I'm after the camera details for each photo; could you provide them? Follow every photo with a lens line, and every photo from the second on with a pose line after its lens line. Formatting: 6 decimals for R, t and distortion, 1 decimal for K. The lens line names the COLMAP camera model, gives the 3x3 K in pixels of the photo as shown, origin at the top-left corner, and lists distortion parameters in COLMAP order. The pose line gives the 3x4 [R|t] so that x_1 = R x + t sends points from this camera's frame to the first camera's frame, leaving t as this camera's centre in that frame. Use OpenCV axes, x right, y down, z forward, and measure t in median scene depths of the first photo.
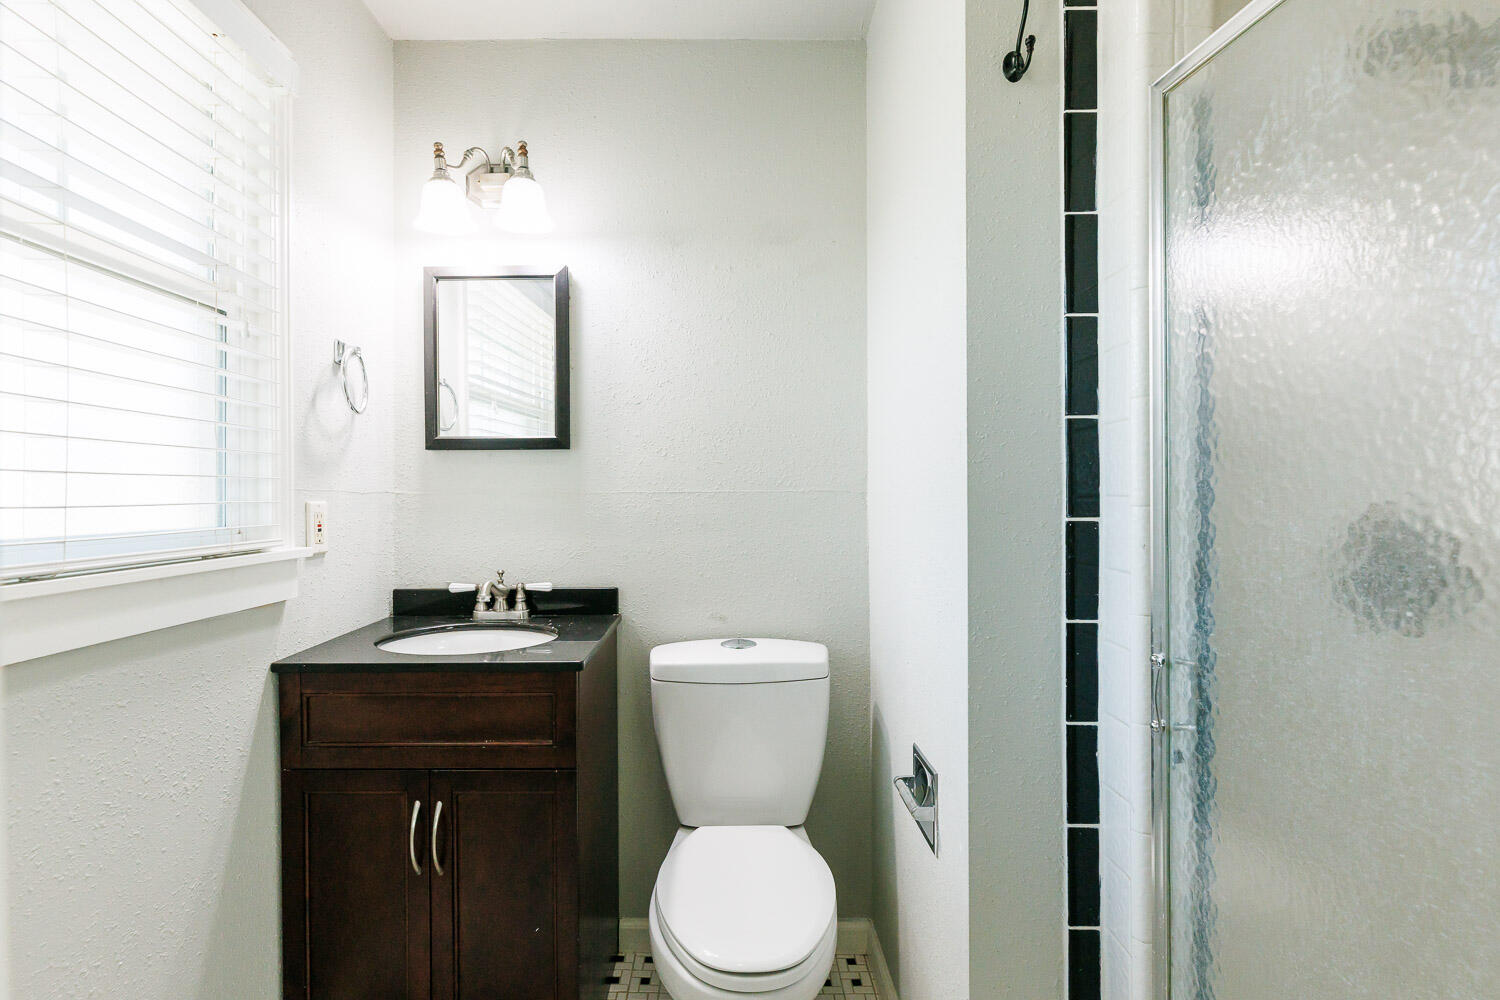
lens RADIAL K [[686.0, 0, 744.6], [0, 686.0, 491.7], [0, 0, 1]] dist [-0.000639, -0.000166]
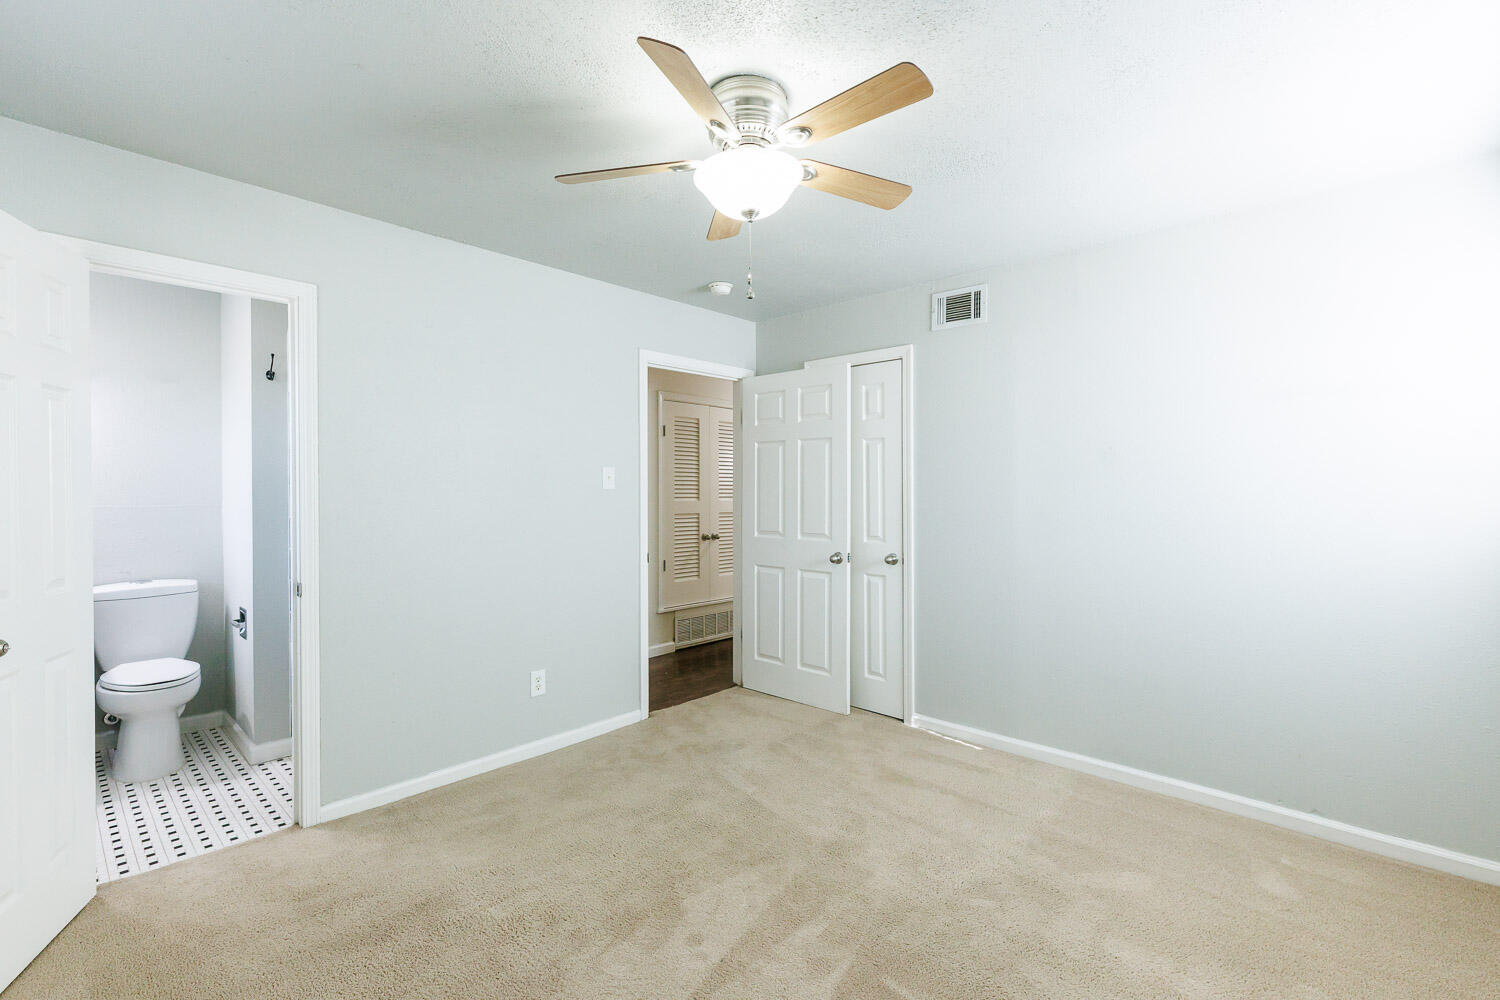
lens RADIAL K [[666.2, 0, 753.9], [0, 666.2, 494.1], [0, 0, 1]] dist [0.000873, 0.000261]
pose [[0.696705, -0.000363, 0.717358, -0.167122], [-0.004097, 0.999982, 0.004486, -0.056735], [-0.717346, -0.006065, 0.696690, -1.749625]]
